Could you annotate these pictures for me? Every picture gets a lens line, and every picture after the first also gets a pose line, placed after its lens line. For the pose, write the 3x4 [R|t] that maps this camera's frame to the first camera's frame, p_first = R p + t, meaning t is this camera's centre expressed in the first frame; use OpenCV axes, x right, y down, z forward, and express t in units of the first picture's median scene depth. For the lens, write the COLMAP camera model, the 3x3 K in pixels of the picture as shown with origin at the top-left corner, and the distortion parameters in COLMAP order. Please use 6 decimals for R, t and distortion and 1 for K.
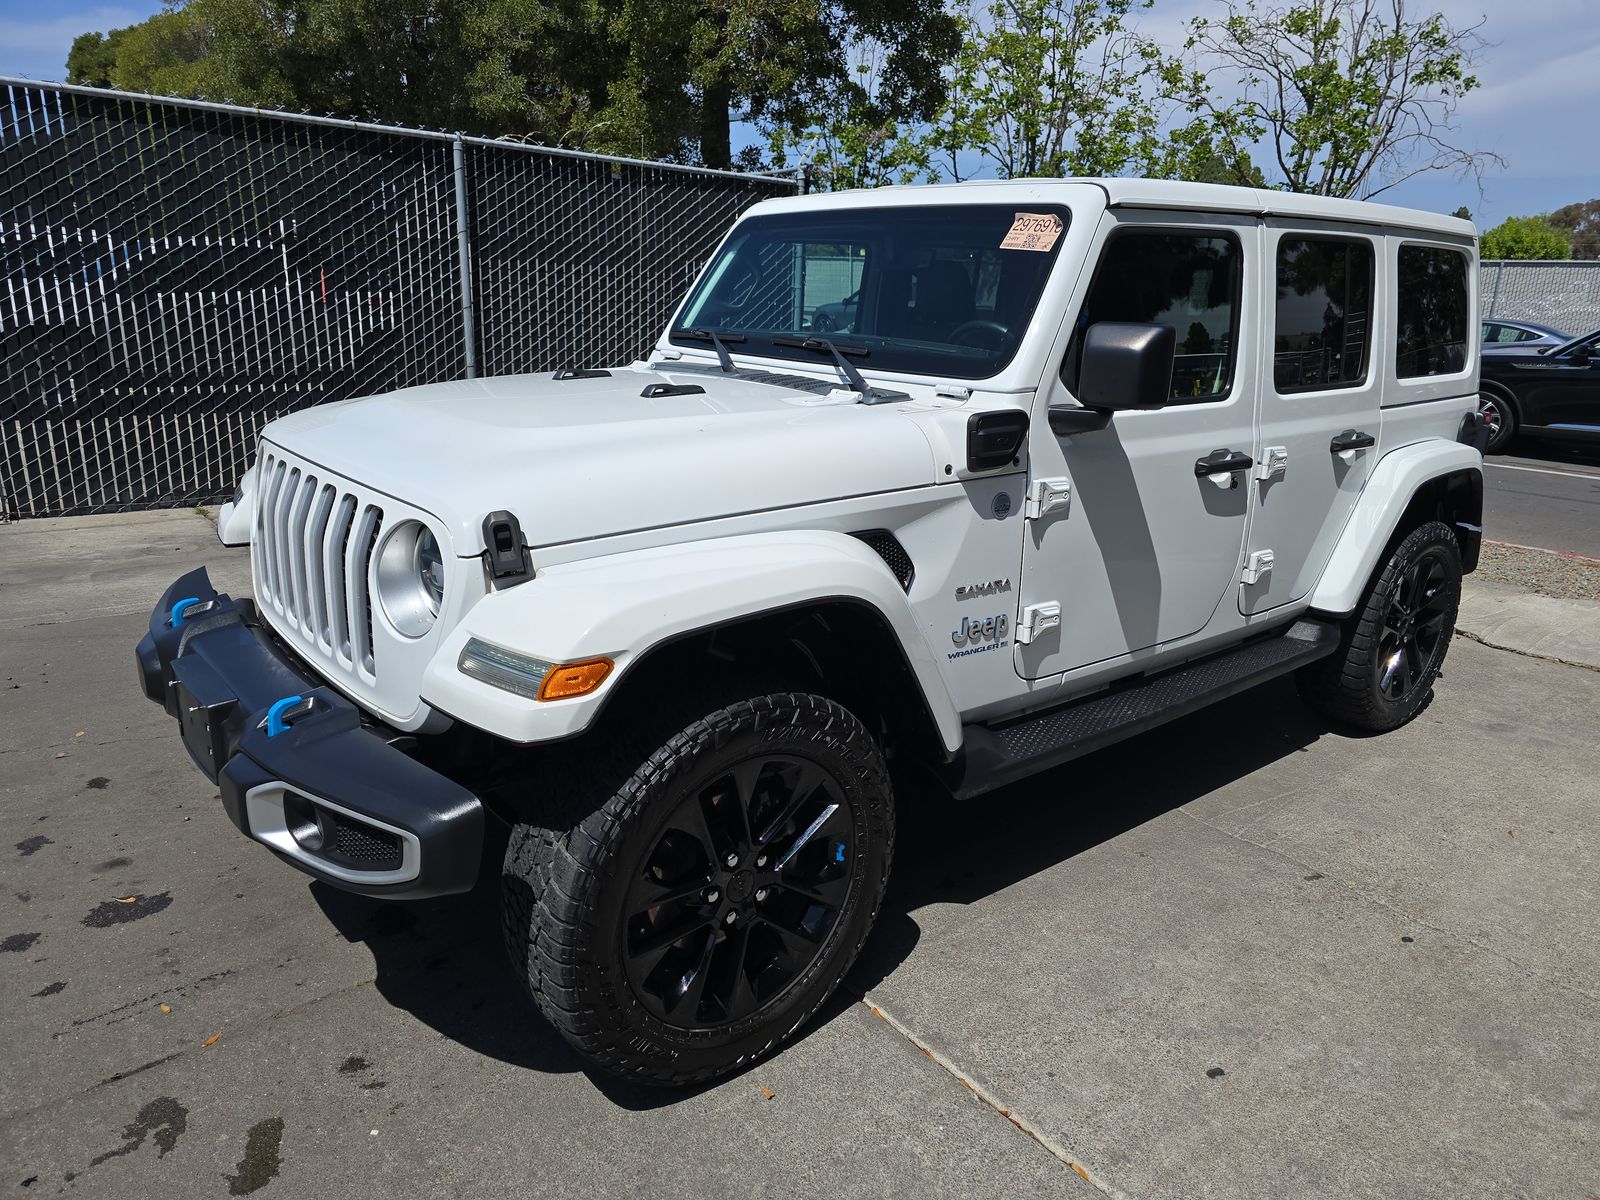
lens RADIAL K [[1107.6, 0, 807.0], [0, 1107.6, 595.0], [0, 0, 1]] dist [0.008262, 0.001375]
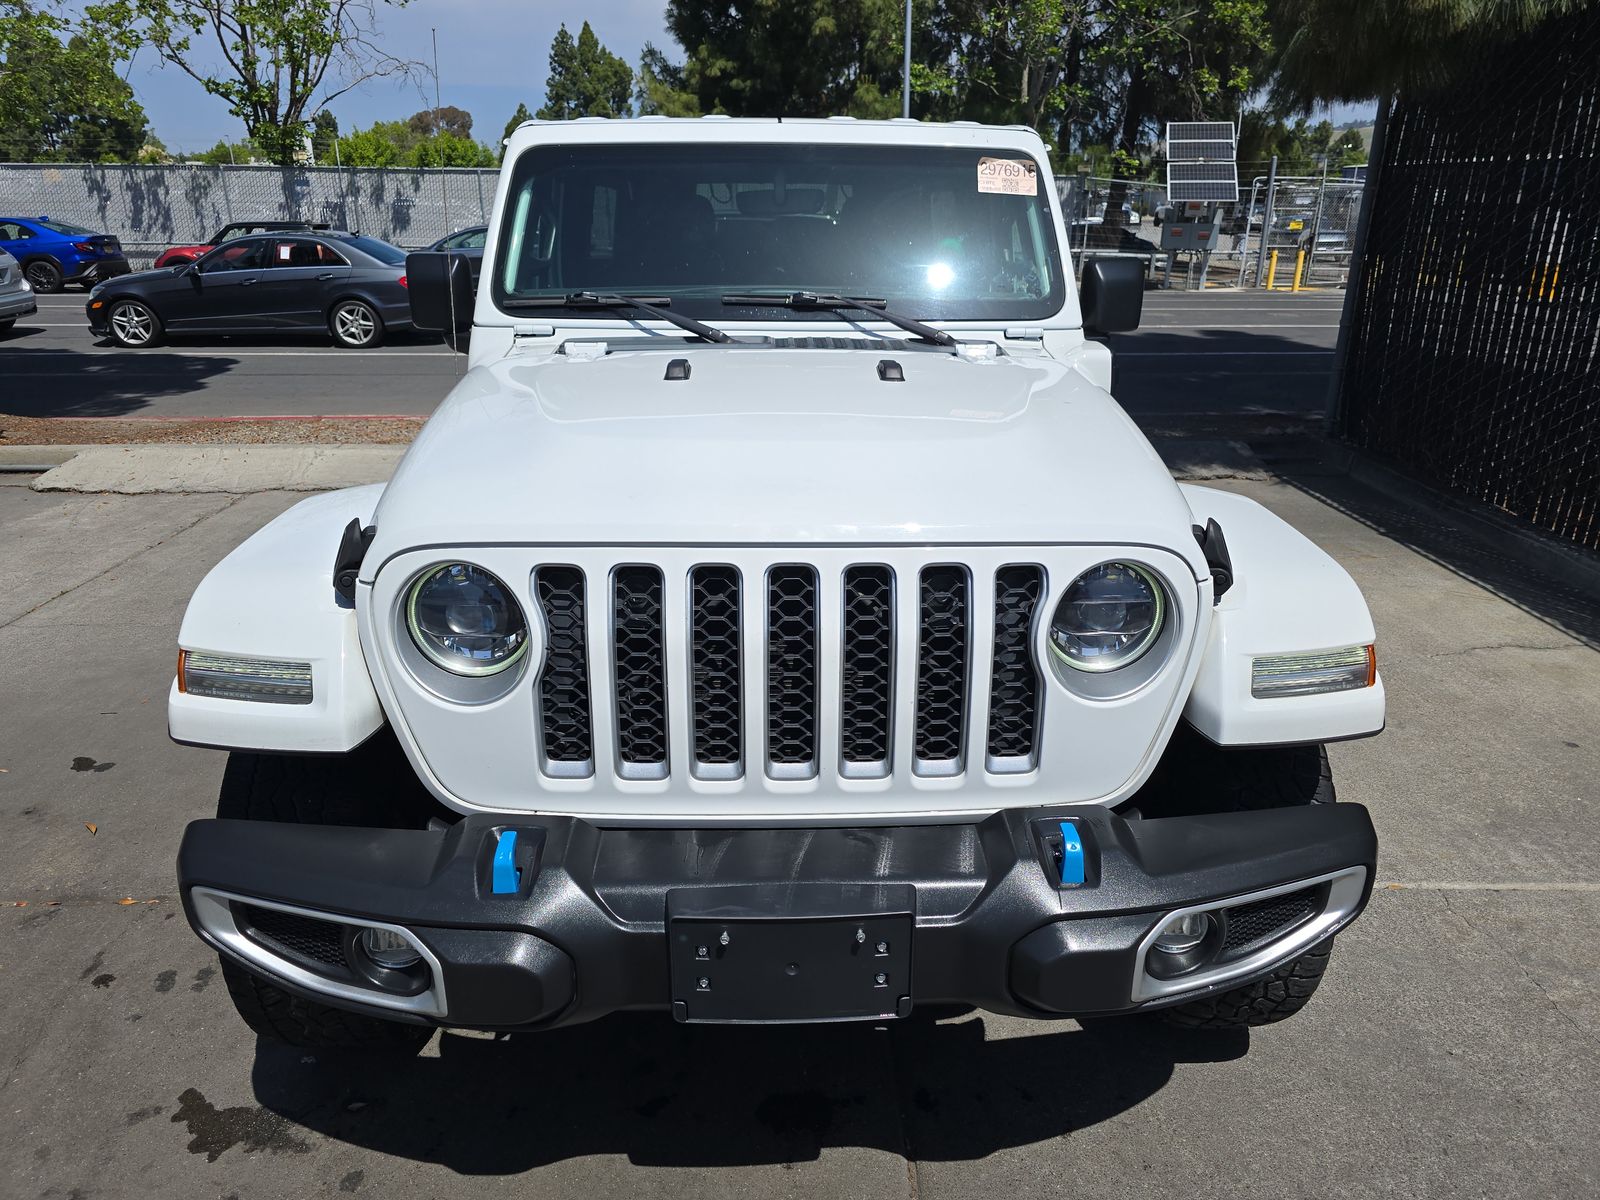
lens RADIAL K [[1107.6, 0, 807.0], [0, 1107.6, 595.0], [0, 0, 1]] dist [0.008262, 0.001375]
pose [[0.608446, -0.288372, 0.739348, -0.129022], [0.228556, 0.955845, 0.184723, -0.028800], [-0.759971, 0.056589, 0.647489, 0.074715]]
